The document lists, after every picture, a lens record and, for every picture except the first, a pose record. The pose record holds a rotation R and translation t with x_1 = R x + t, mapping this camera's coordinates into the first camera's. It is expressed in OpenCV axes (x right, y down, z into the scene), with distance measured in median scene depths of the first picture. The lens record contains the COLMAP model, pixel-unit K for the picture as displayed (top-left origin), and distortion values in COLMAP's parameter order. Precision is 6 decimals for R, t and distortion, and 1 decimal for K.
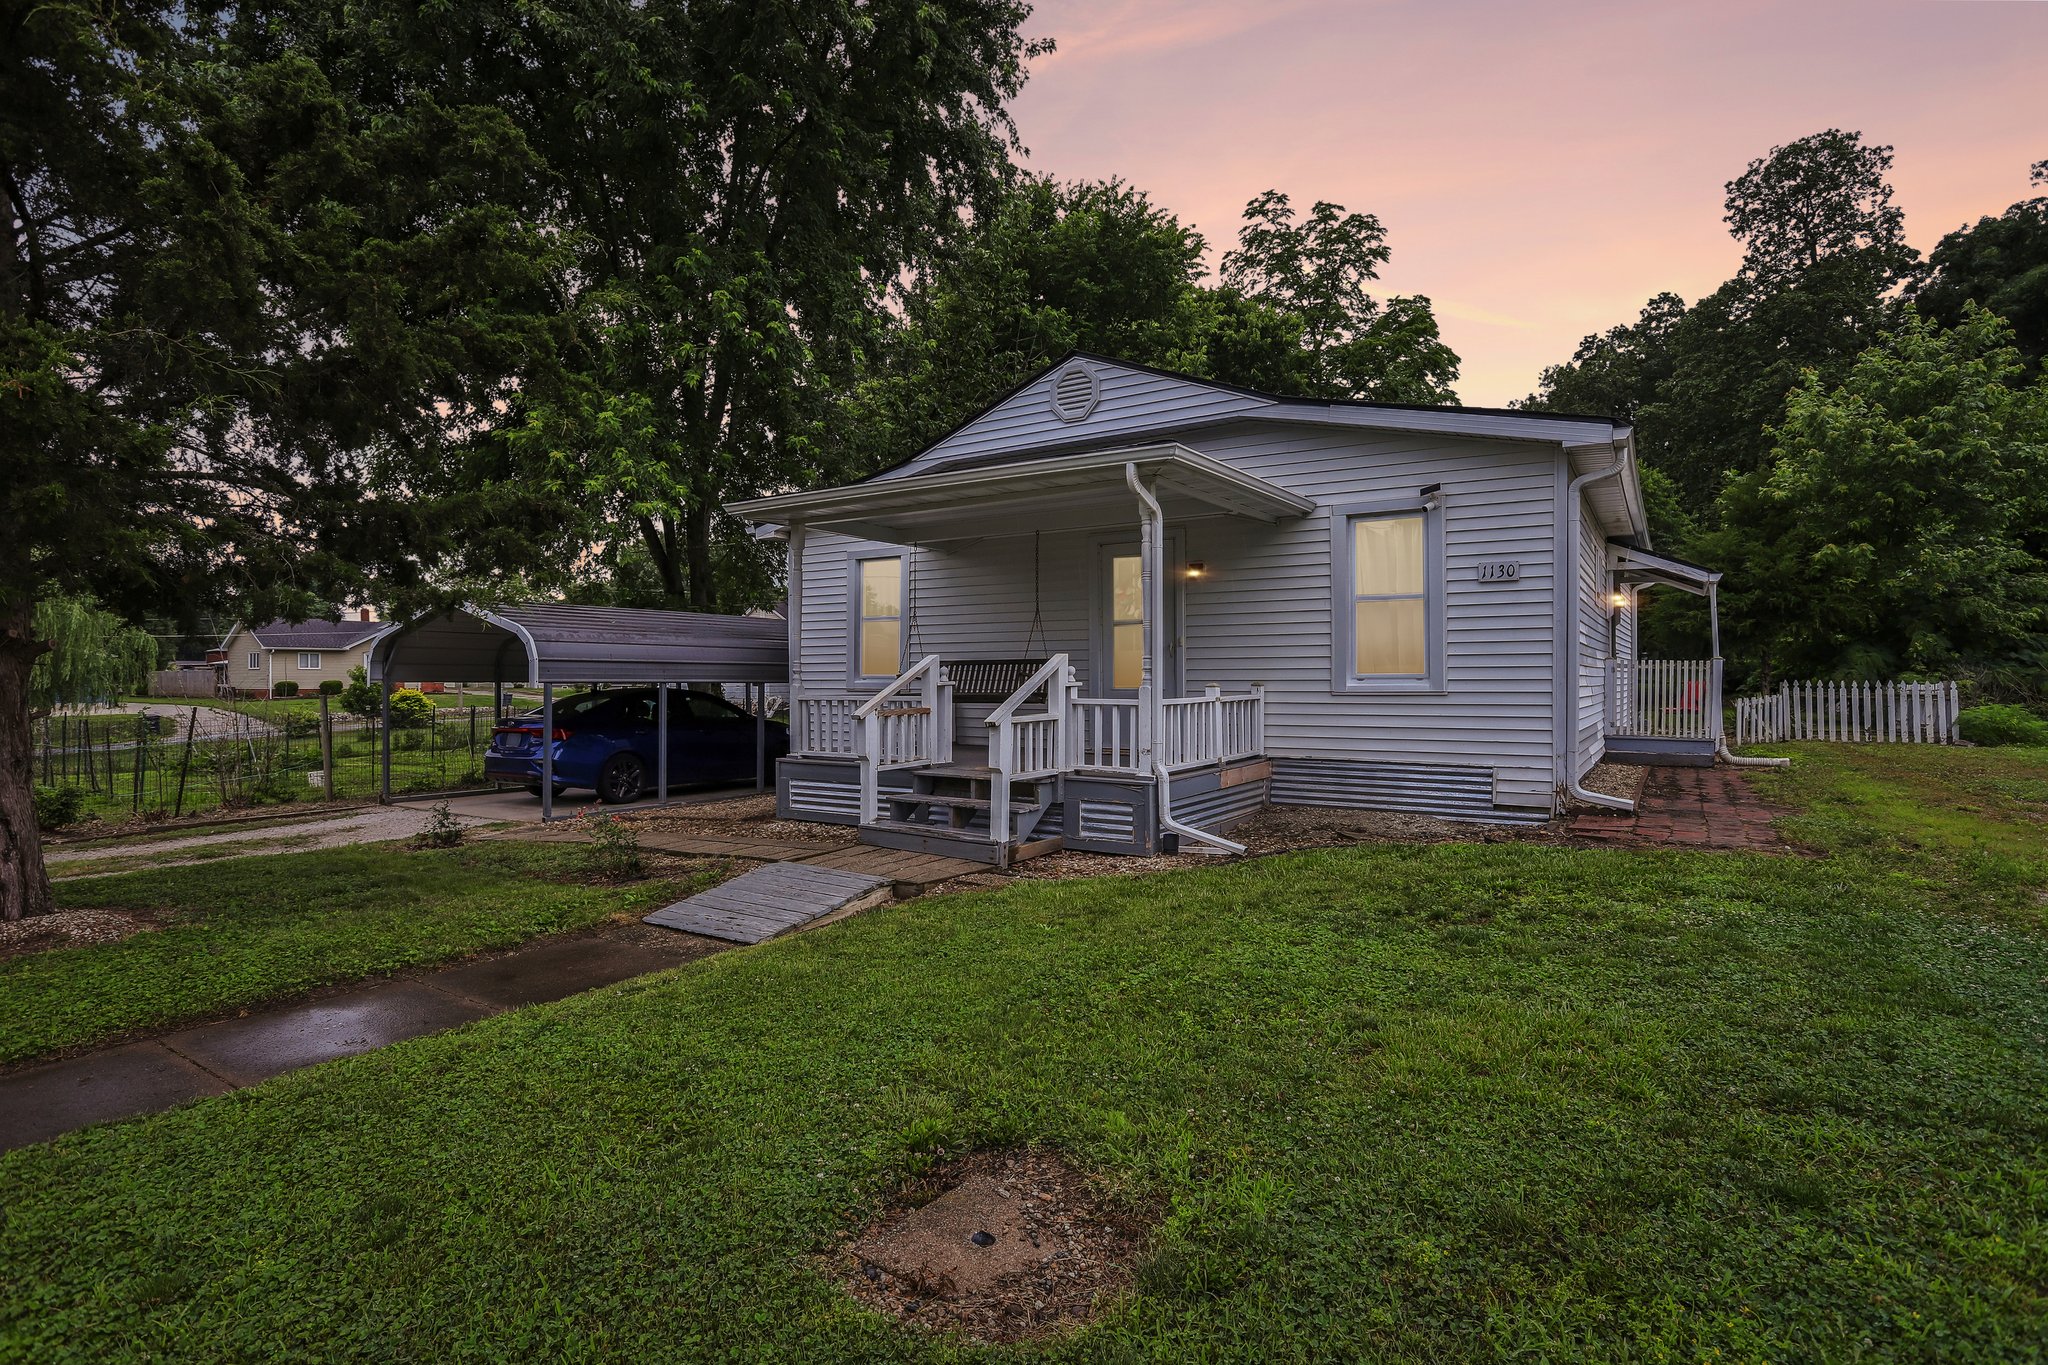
lens RADIAL K [[1039.8, 0, 1011.2], [0, 1039.8, 677.3], [0, 0, 1]] dist [-0.072195, 0.035851]
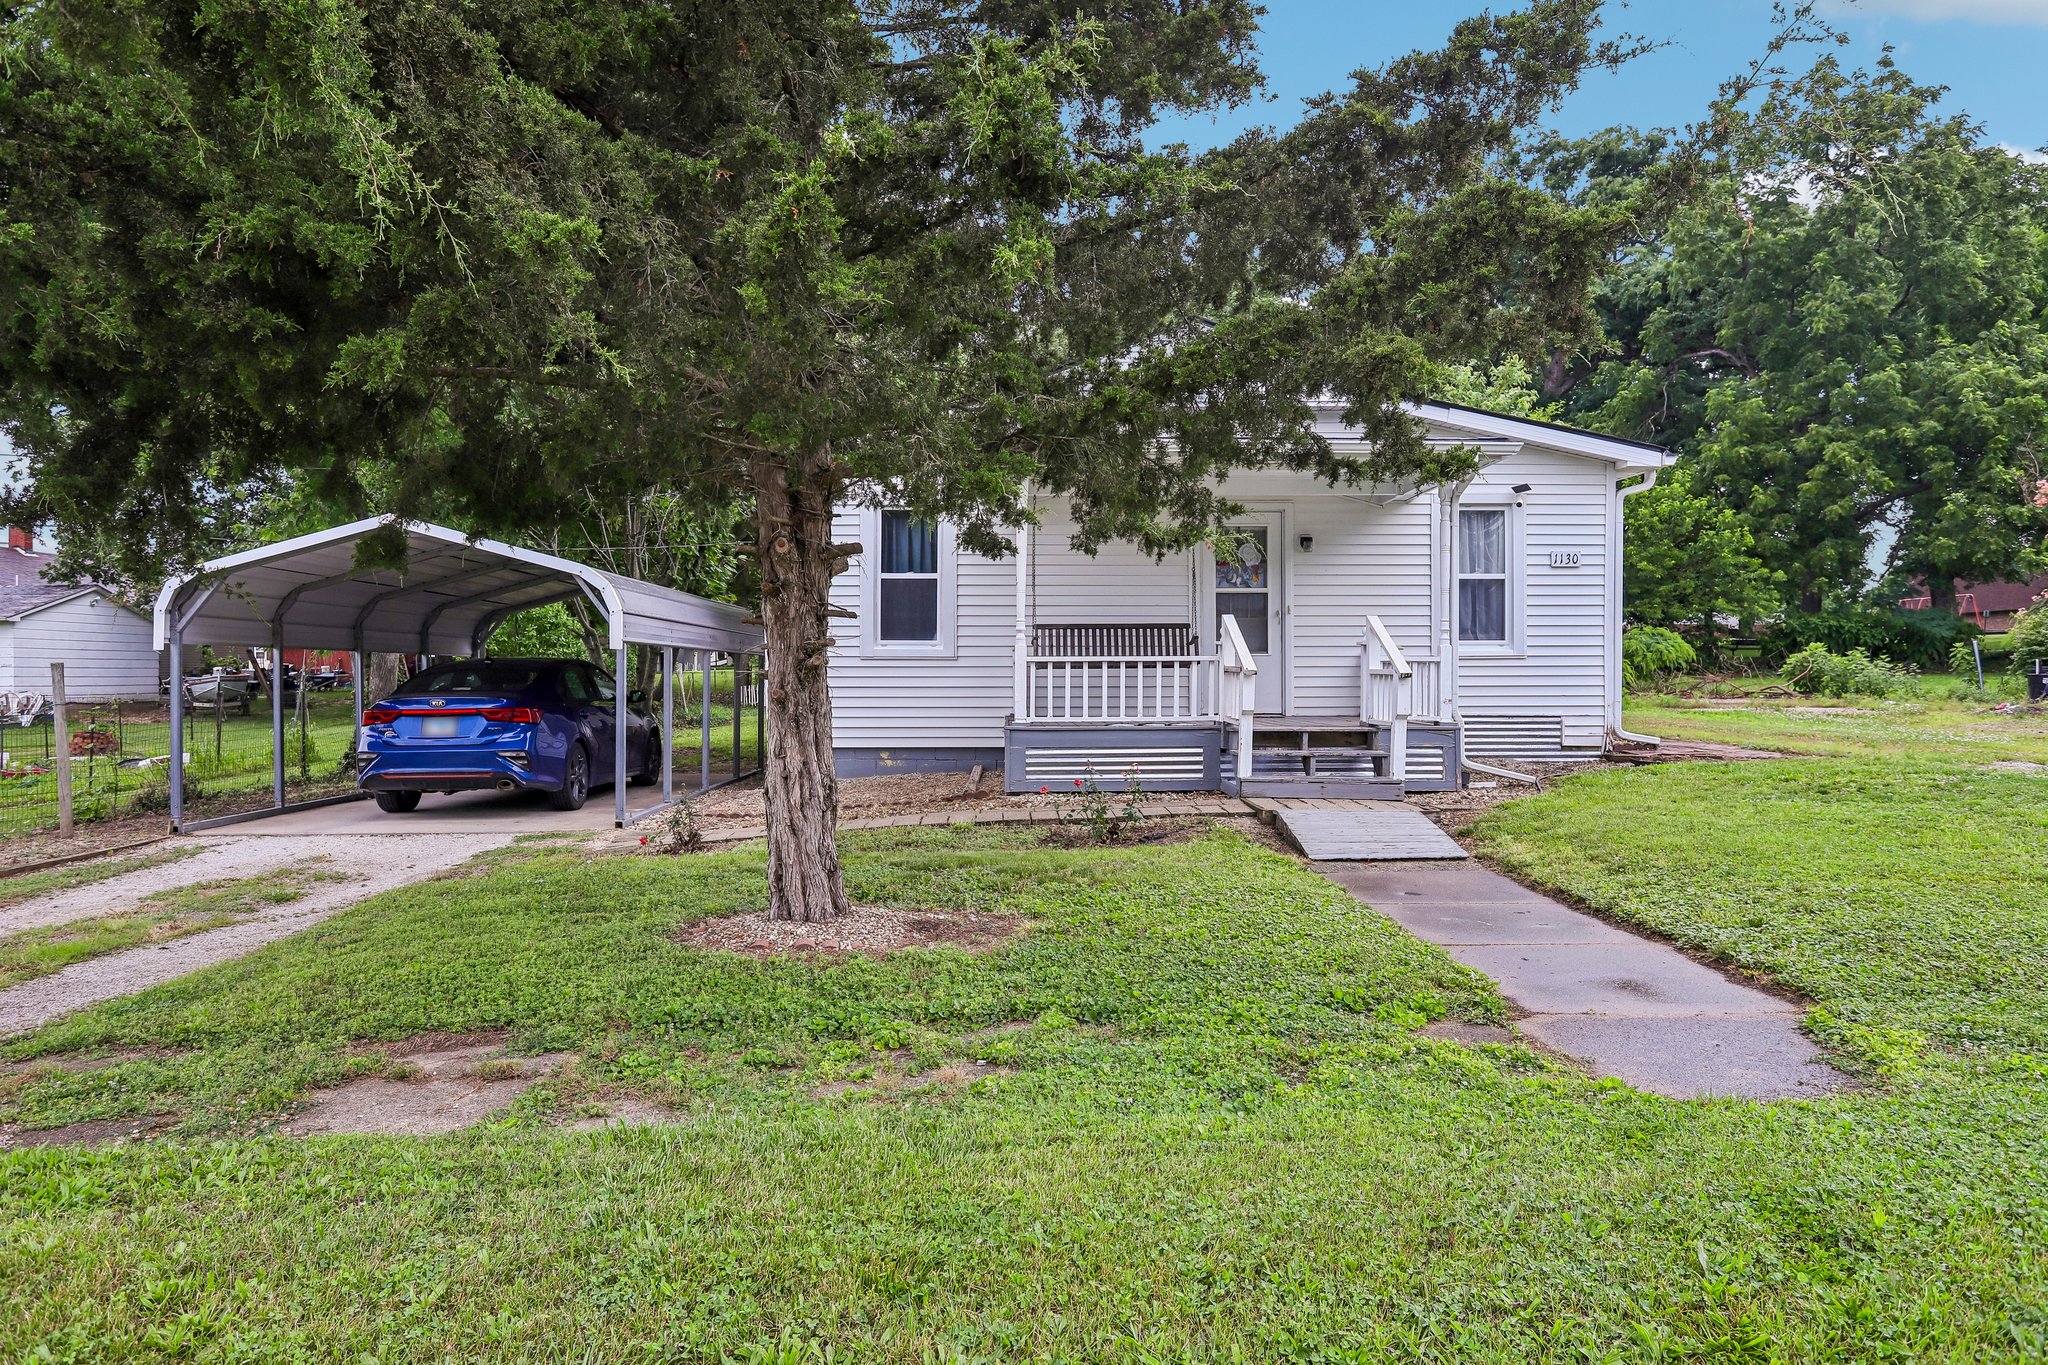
lens RADIAL K [[1354.7, 0, 1024.0], [0, 1354.7, 682.5], [0, 0, 1]] dist [0.000095, 0.000838]
pose [[0.826417, -0.004483, 0.563040, -0.687791], [-0.001105, 0.999953, 0.009583, 0.022121], [-0.563057, -0.008541, 0.826374, 0.004626]]
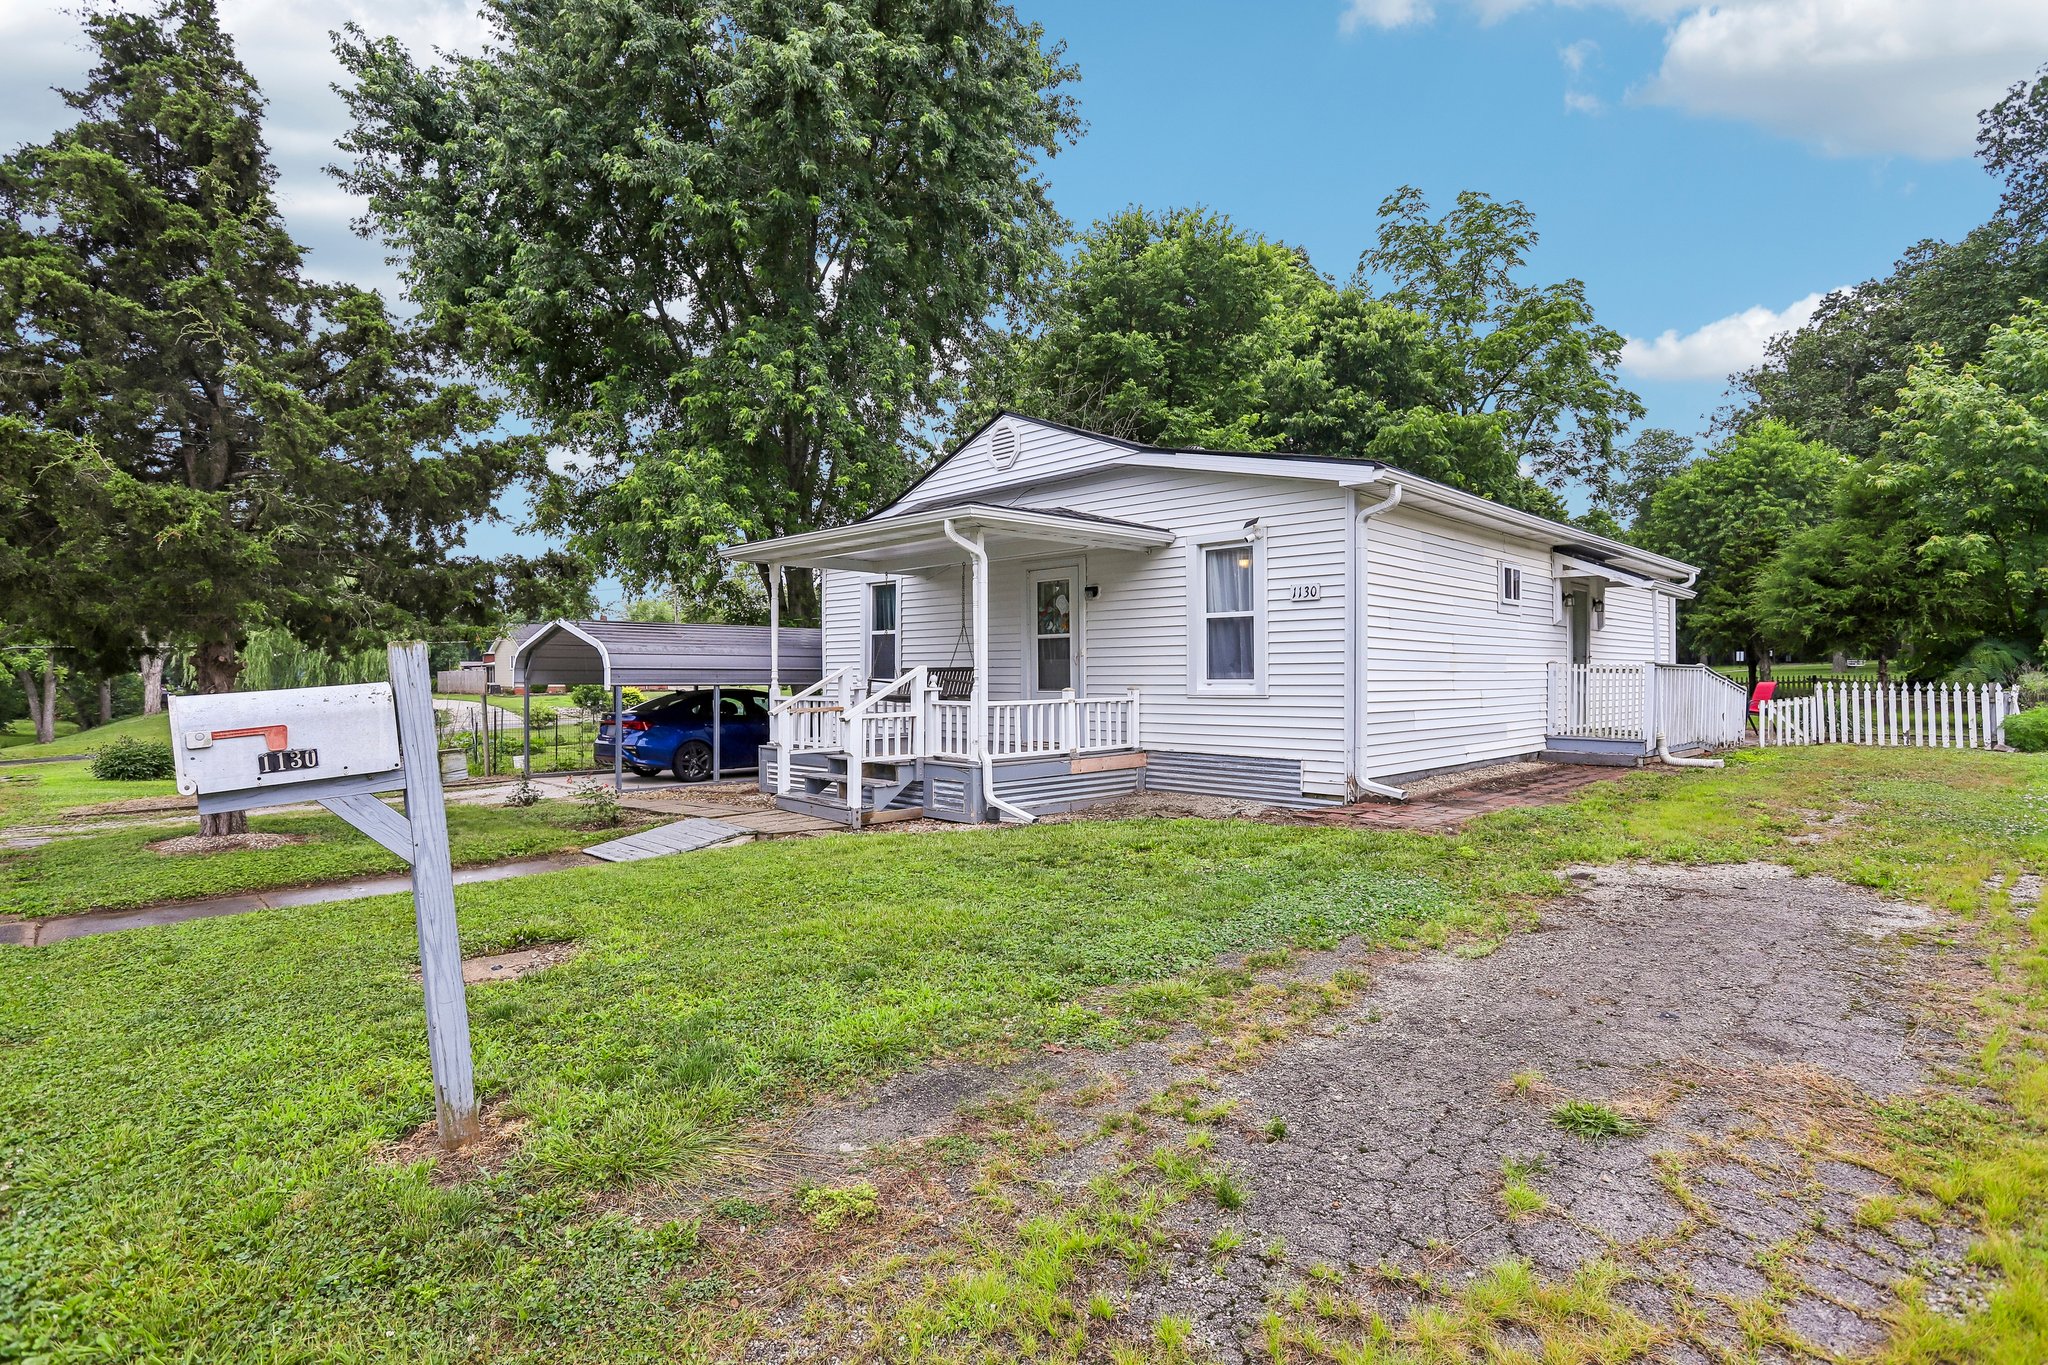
lens RADIAL K [[1039.8, 0, 1011.2], [0, 1039.8, 677.3], [0, 0, 1]] dist [-0.072195, 0.035851]
pose [[0.977595, -0.001661, -0.210490, 0.271863], [0.002110, 0.999996, 0.001908, -0.006419], [0.210486, -0.002310, 0.977594, -0.149871]]
